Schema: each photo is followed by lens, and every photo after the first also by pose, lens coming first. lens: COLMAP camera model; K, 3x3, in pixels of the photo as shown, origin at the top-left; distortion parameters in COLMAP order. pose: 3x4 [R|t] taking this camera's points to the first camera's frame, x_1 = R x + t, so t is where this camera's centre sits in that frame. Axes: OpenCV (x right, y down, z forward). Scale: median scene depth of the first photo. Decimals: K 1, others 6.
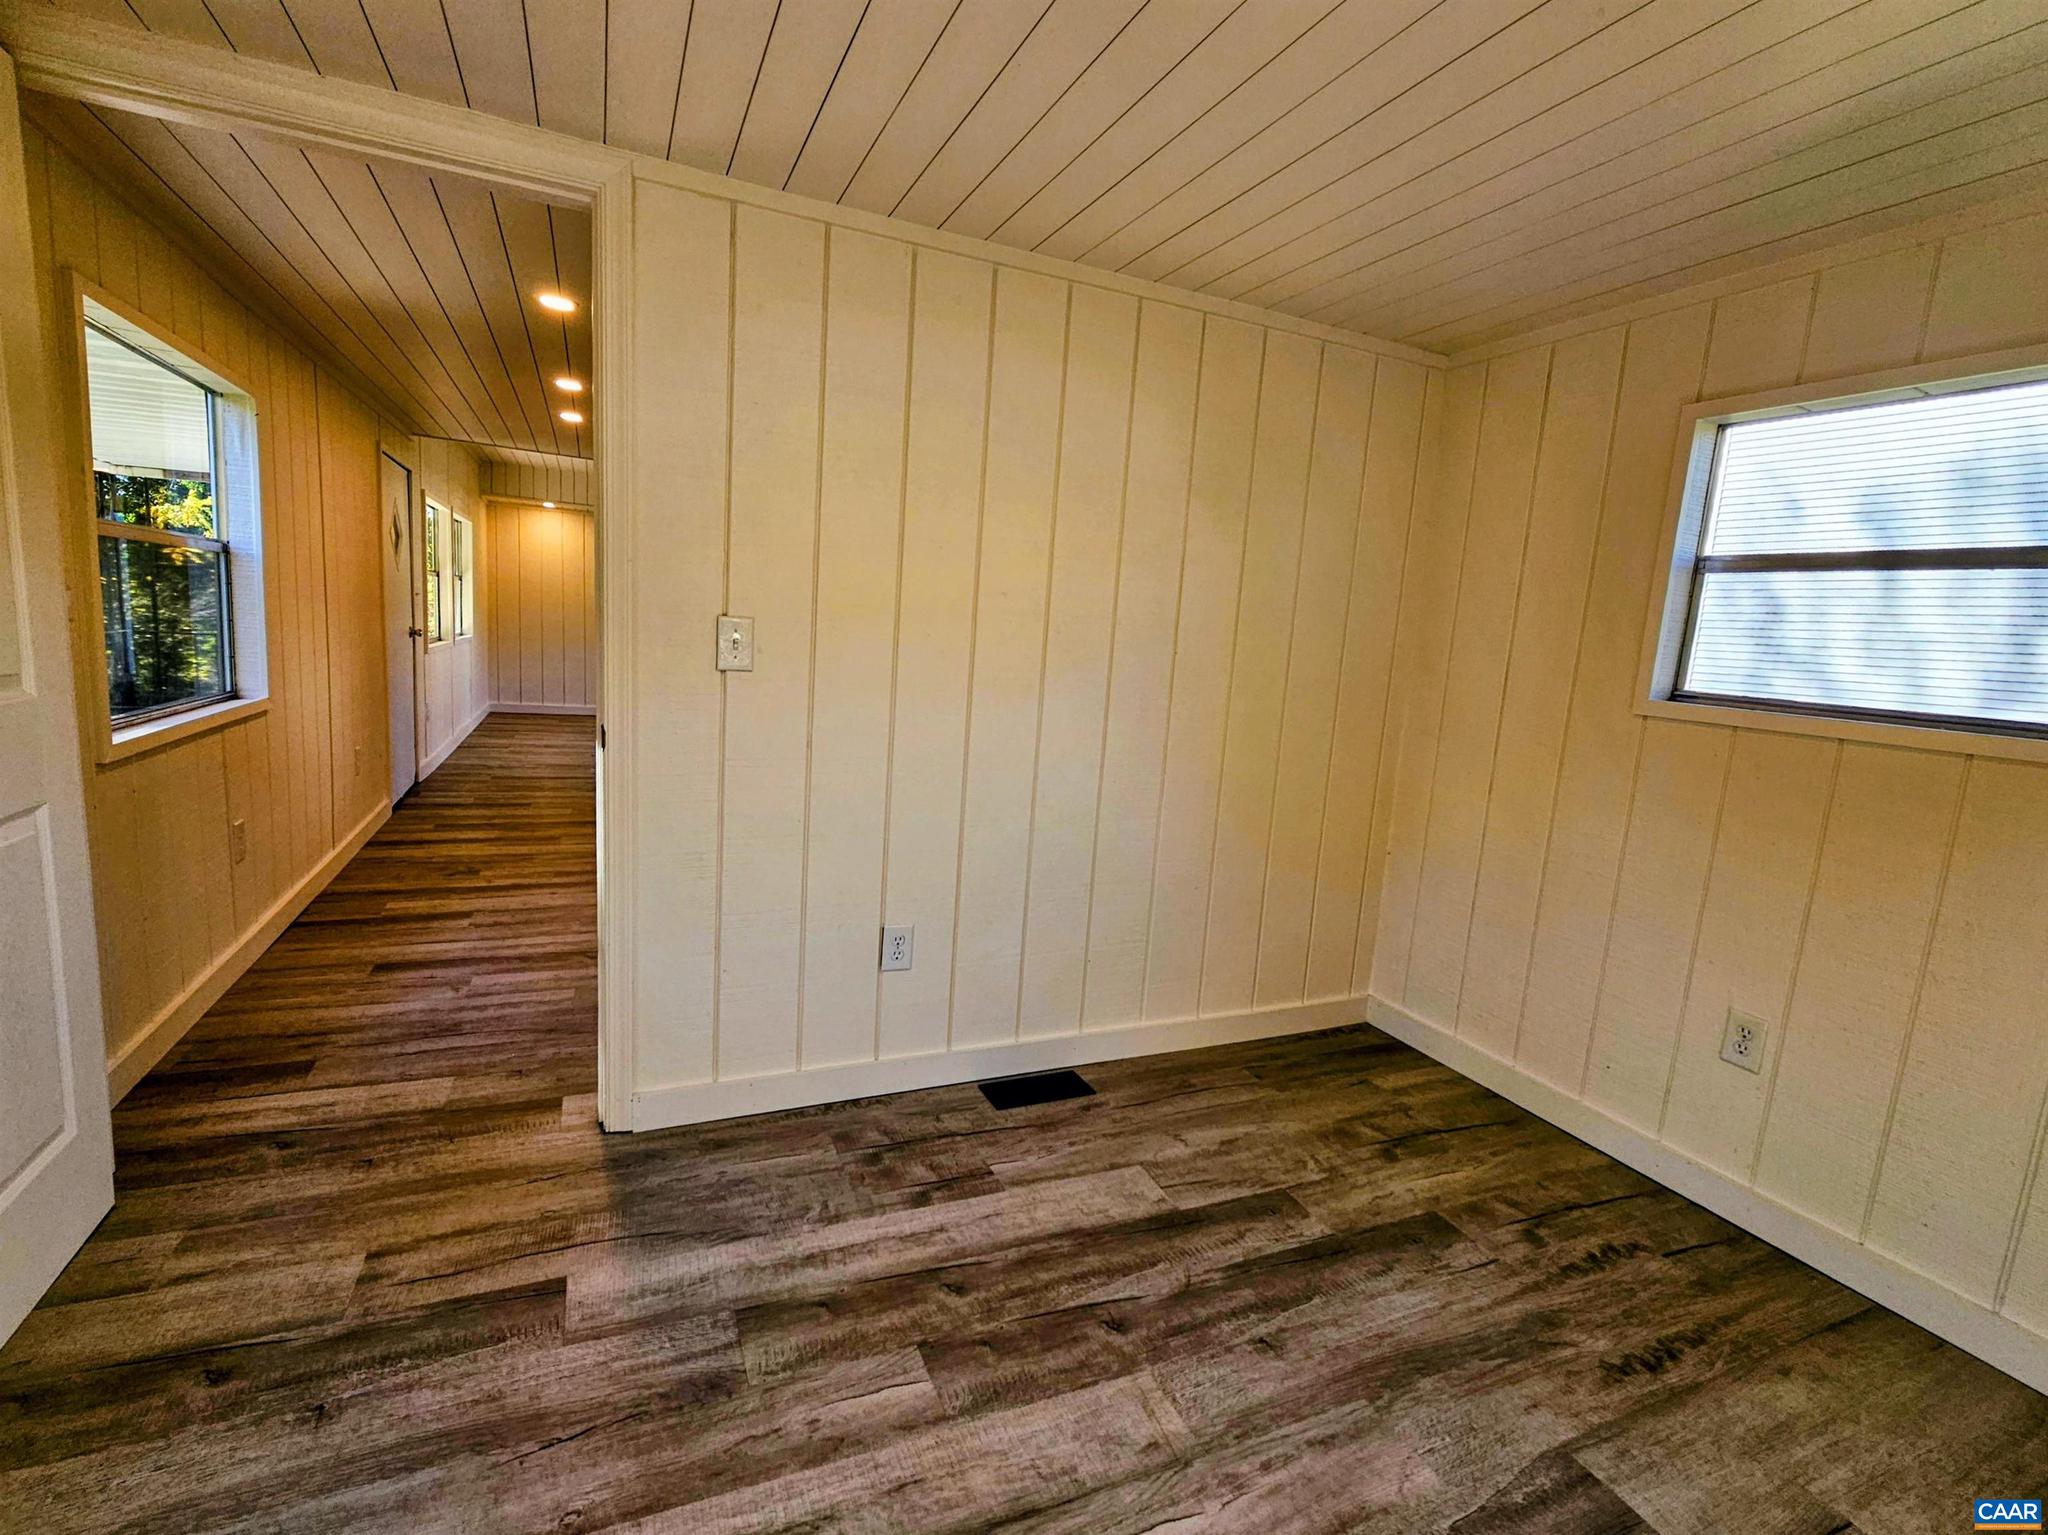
lens RADIAL K [[948.5, 0, 1024.0], [0, 948.5, 767.5], [0, 0, 1]] dist [-0.010068, -0.000034]
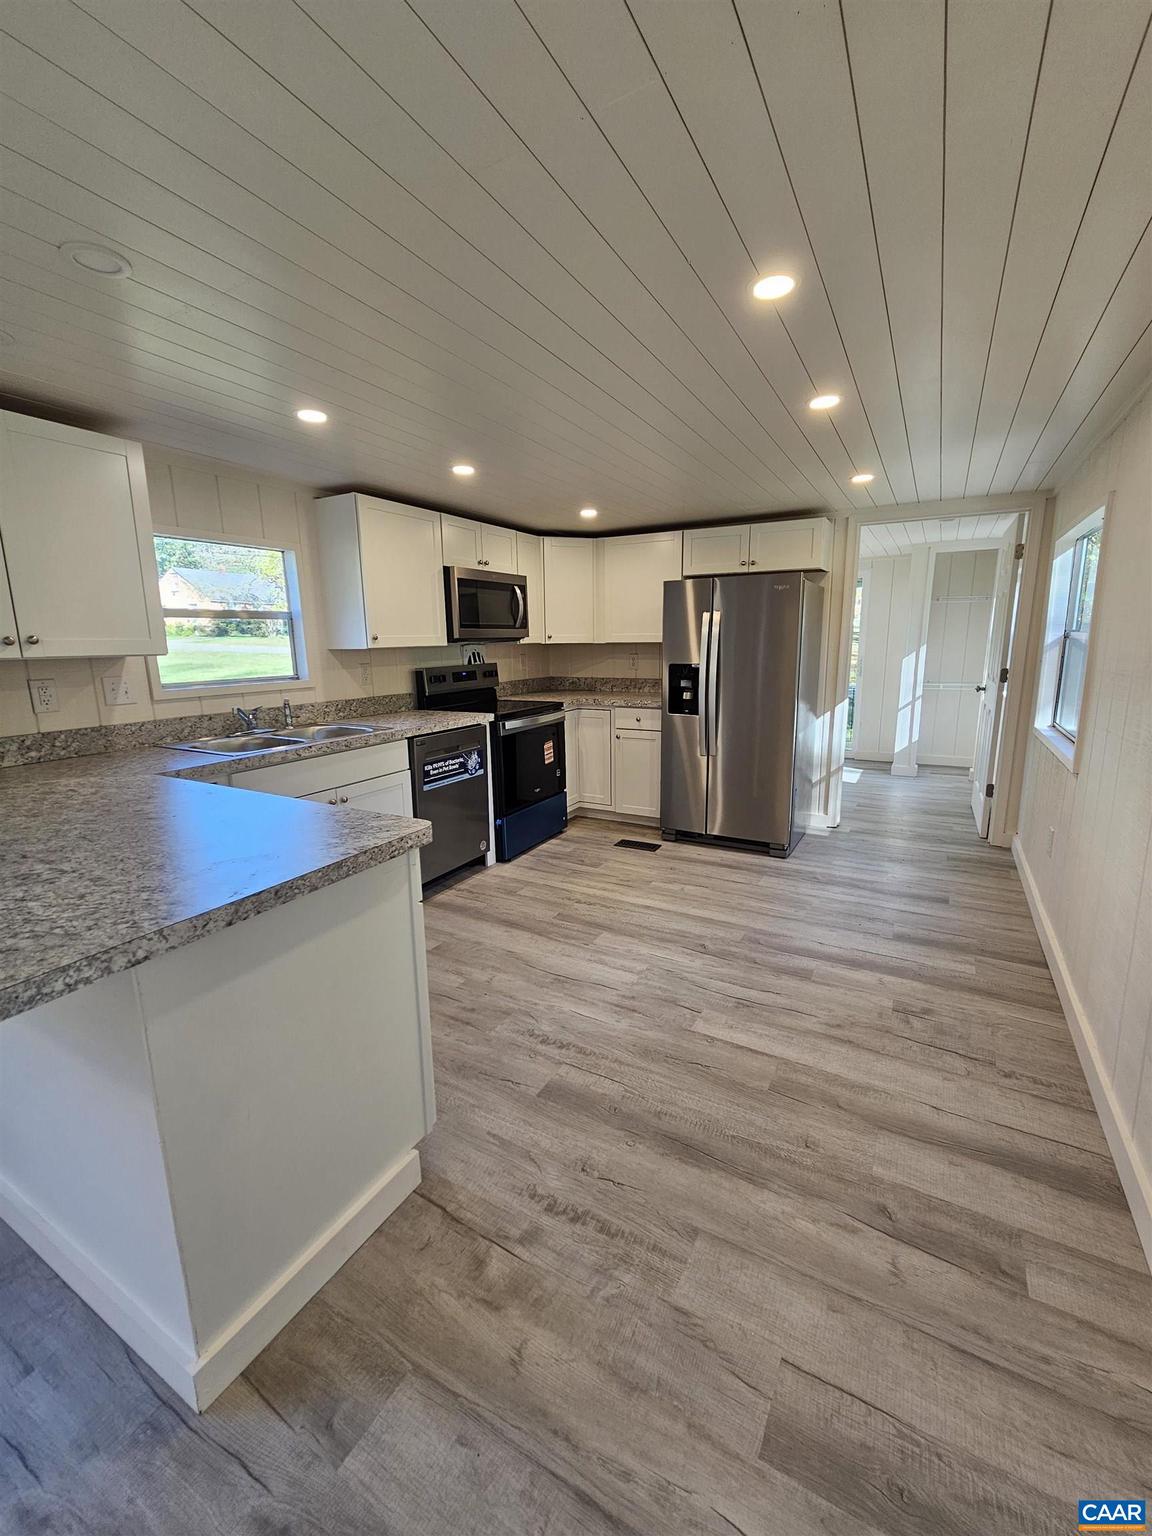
lens RADIAL K [[623.3, 0, 577.2], [0, 623.3, 762.1], [0, 0, 1]] dist [0.000076, -0.000027]
pose [[-0.593885, -0.206682, 0.777549, -0.880958], [0.097643, 0.940781, 0.324650, -0.329372], [-0.798603, 0.268727, -0.538534, 1.622331]]
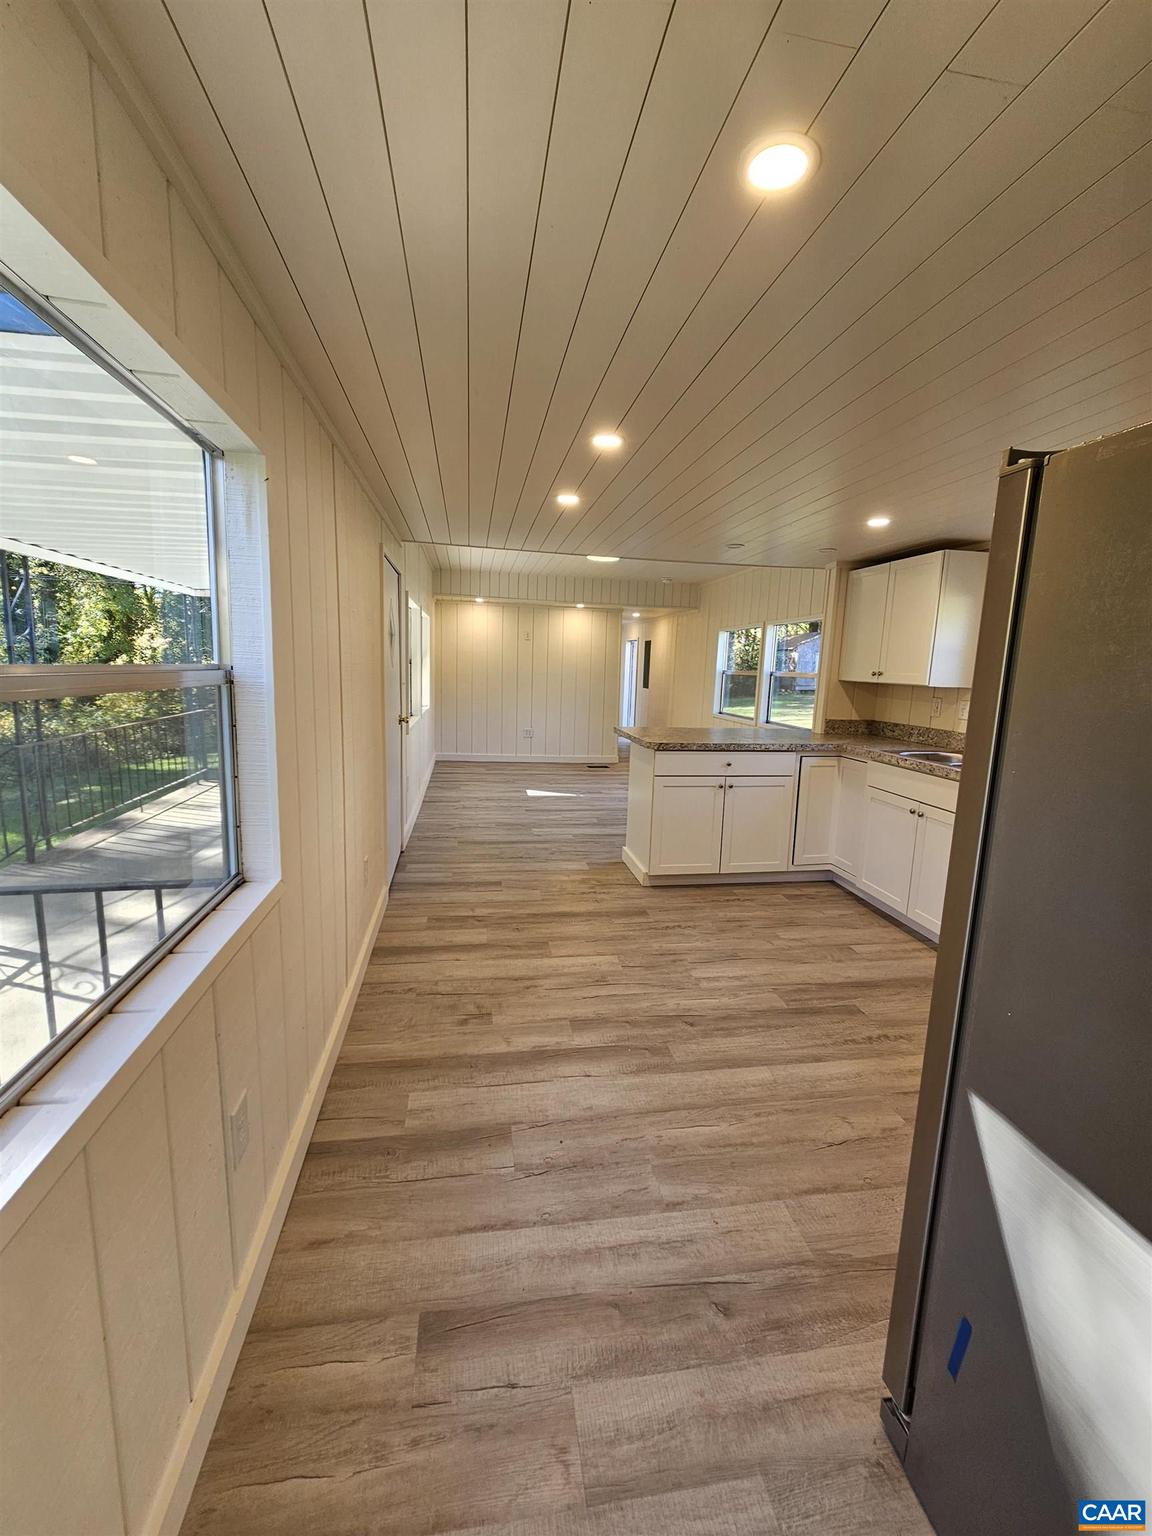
lens RADIAL K [[635.7, 0, 576.0], [0, 635.7, 768.0], [0, 0, 1]] dist [0.000571, 0.000244]
pose [[0.967687, 0.009733, -0.251968, -0.392130], [-0.008860, 0.999950, 0.004598, -0.138997], [0.252000, -0.002217, 0.967725, 0.496984]]
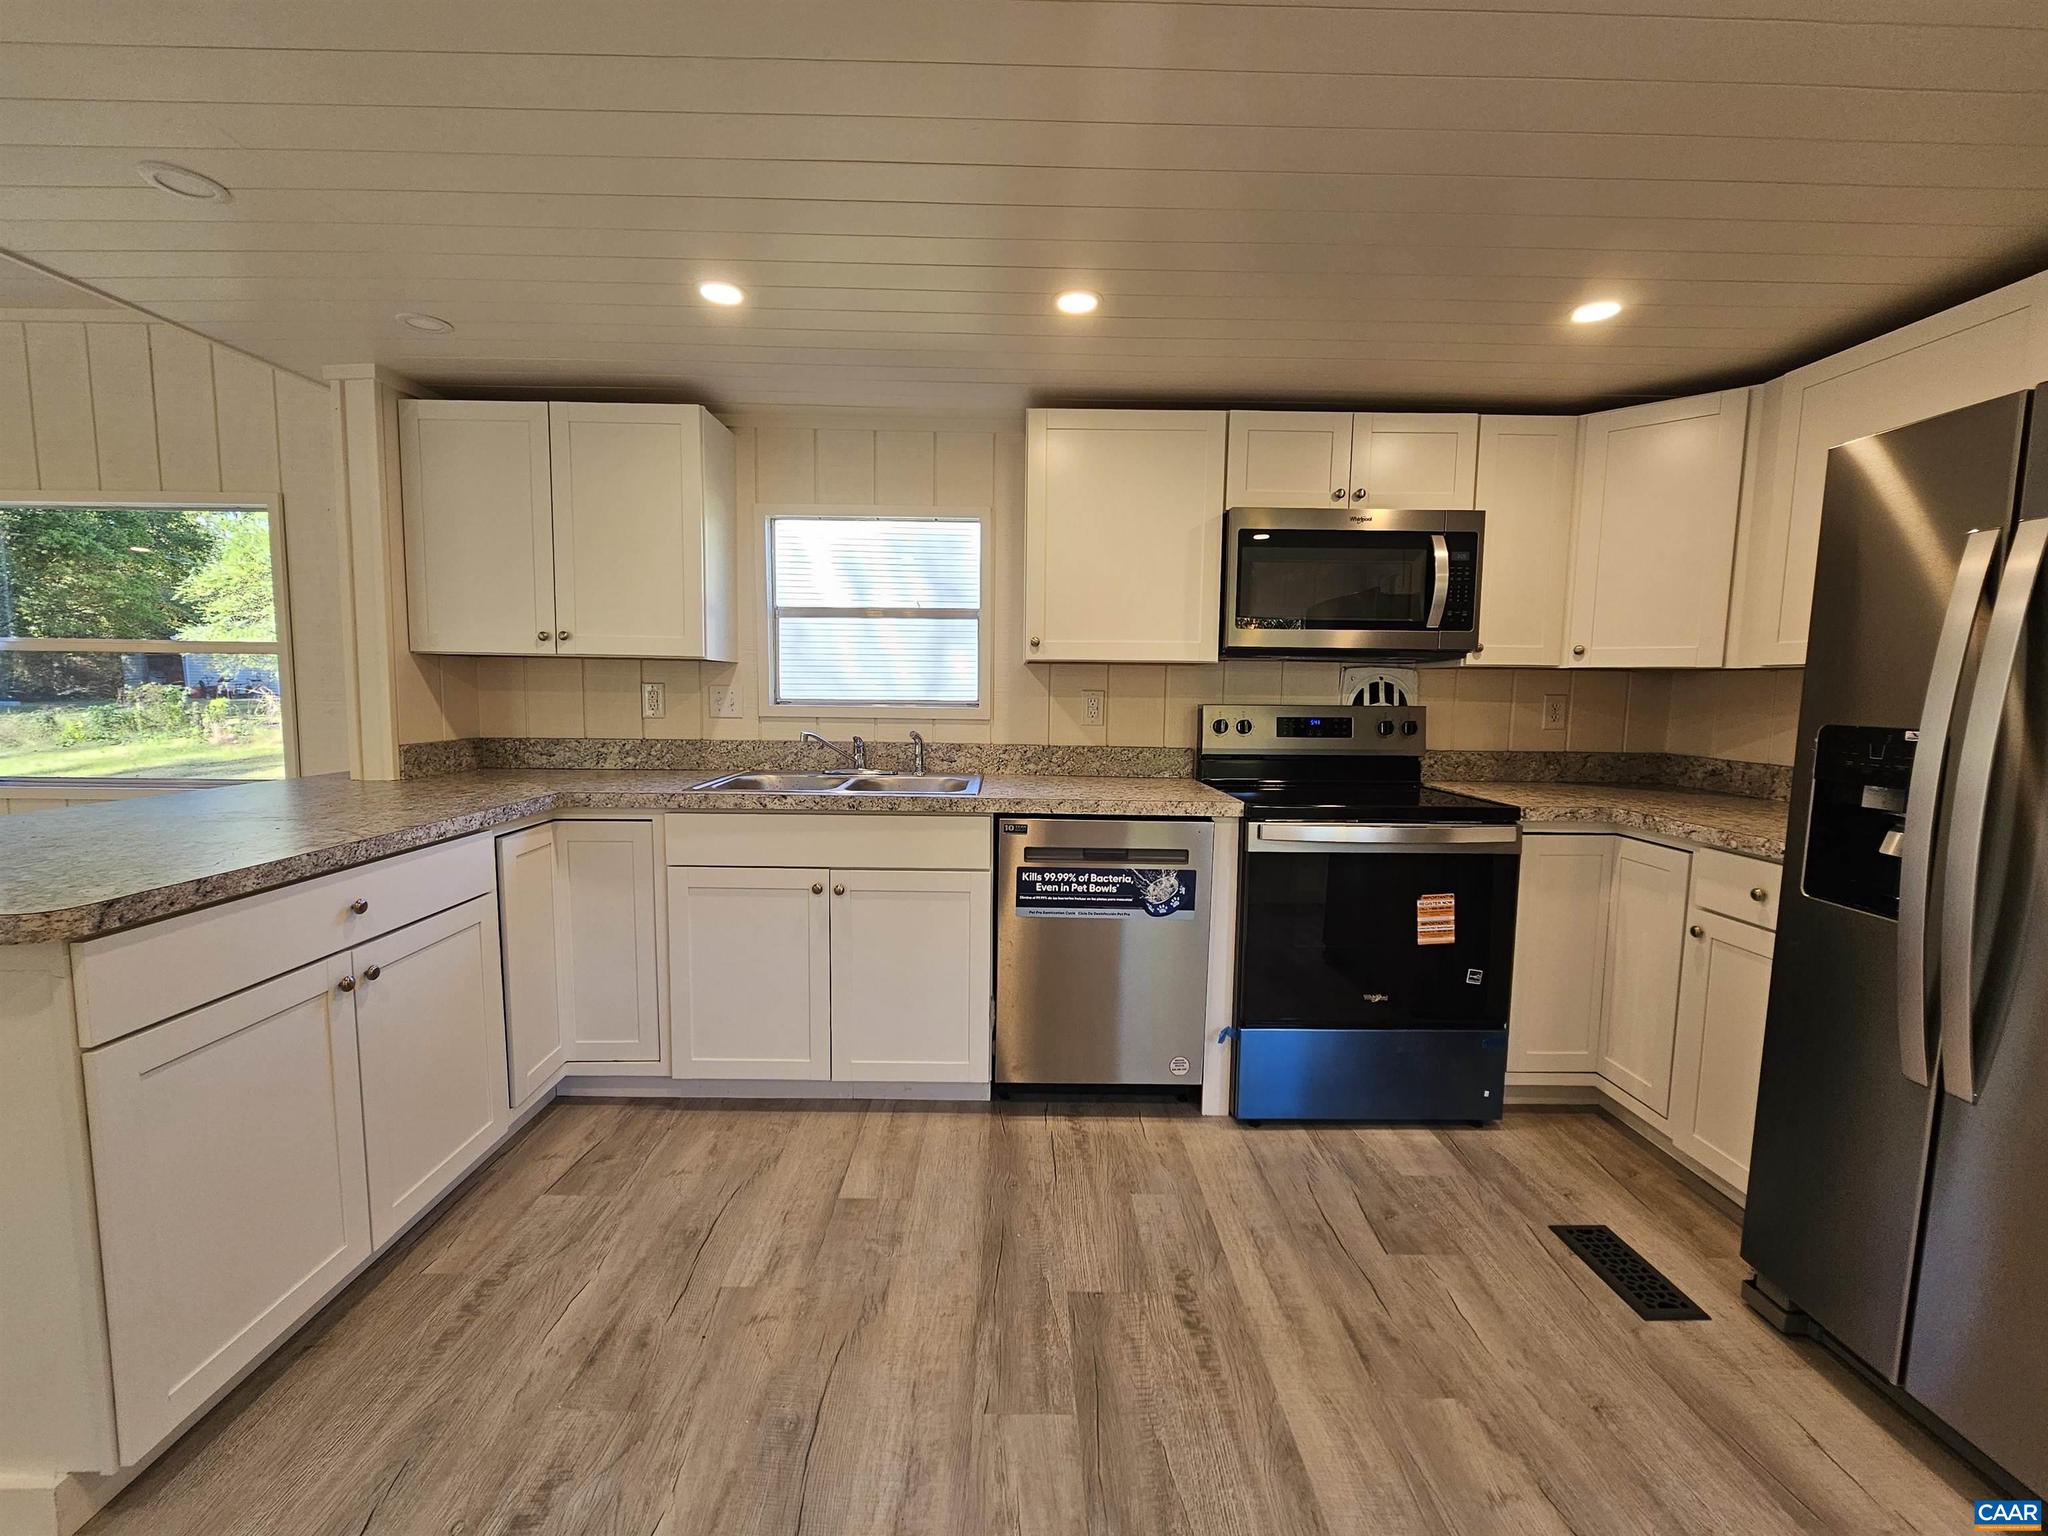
lens RADIAL K [[841.6, 0, 1022.2], [0, 841.6, 768.6], [0, 0, 1]] dist [-0.001148, 0.000240]
pose [[0.397525, -0.143461, 0.906307, -0.653274], [0.145653, 0.985045, 0.092038, -0.201887], [-0.905958, 0.095419, 0.412475, 1.068697]]
